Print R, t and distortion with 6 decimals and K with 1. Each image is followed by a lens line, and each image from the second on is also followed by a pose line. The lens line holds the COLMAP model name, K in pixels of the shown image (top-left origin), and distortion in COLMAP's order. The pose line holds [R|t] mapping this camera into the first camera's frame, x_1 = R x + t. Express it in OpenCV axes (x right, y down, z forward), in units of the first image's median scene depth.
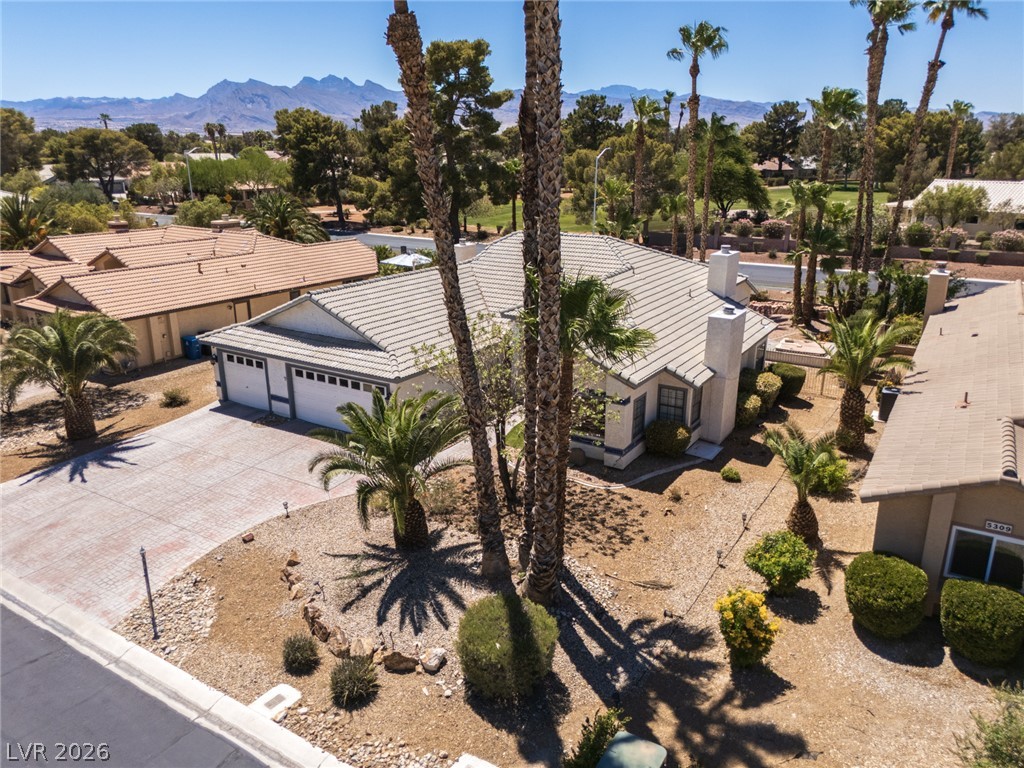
lens RADIAL K [[744.0, 0, 512.0], [0, 744.0, 384.0], [0, 0, 1]] dist [0.034508, -0.004615]
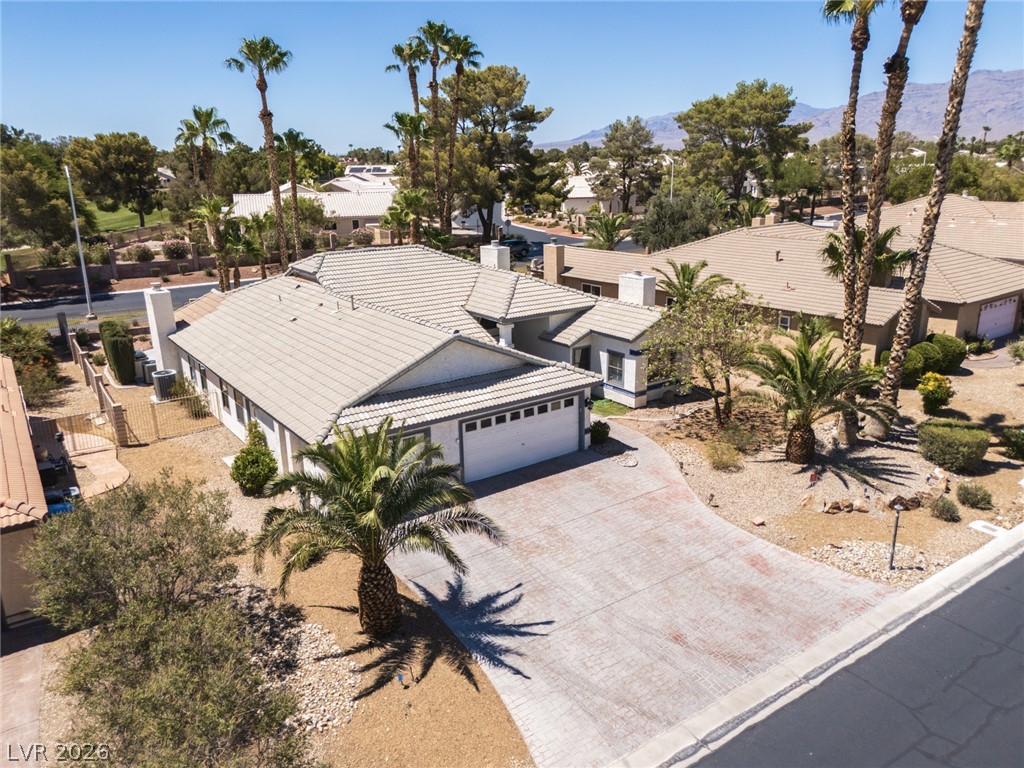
lens RADIAL K [[747.8, 0, 512.0], [0, 747.8, 384.0], [0, 0, 1]] dist [0.023204, 0.003393]
pose [[0.393706, -0.270708, 0.878472, -1.069172], [0.296070, 0.942072, 0.157617, -0.192287], [-0.870251, 0.198035, 0.451048, 0.621398]]
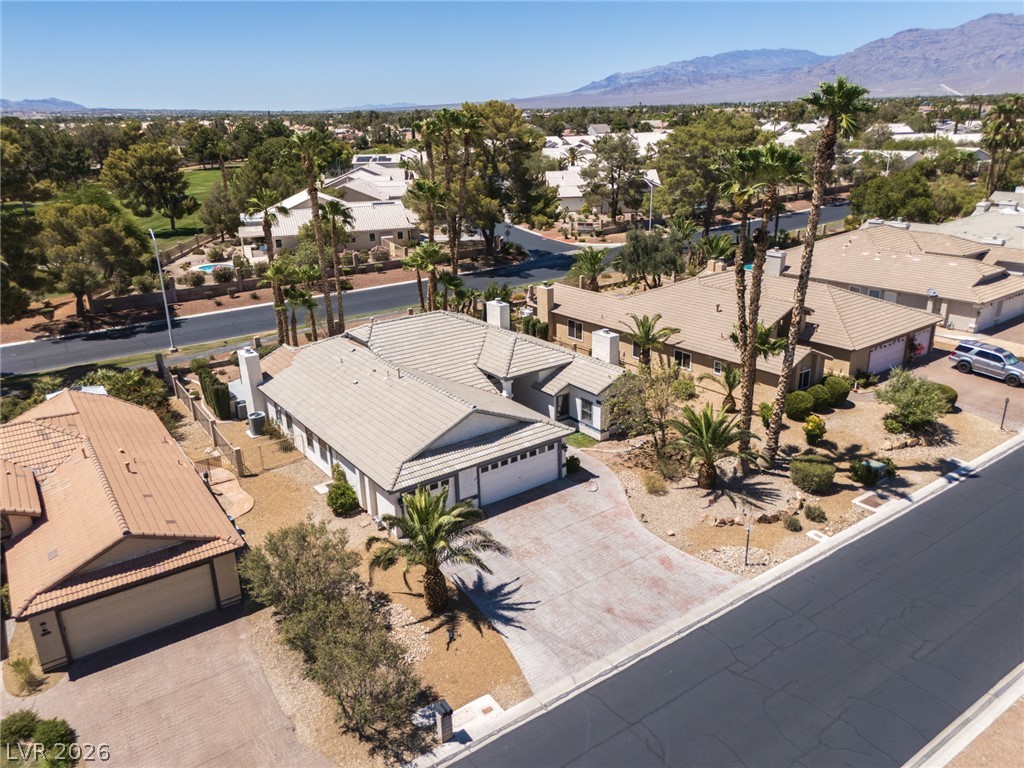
lens RADIAL K [[744.0, 0, 512.0], [0, 744.0, 384.0], [0, 0, 1]] dist [0.034508, -0.004615]
pose [[0.392093, -0.323792, 0.861059, -1.404181], [0.305636, 0.928691, 0.210049, -0.429095], [-0.867669, 0.180812, 0.463096, 0.384894]]
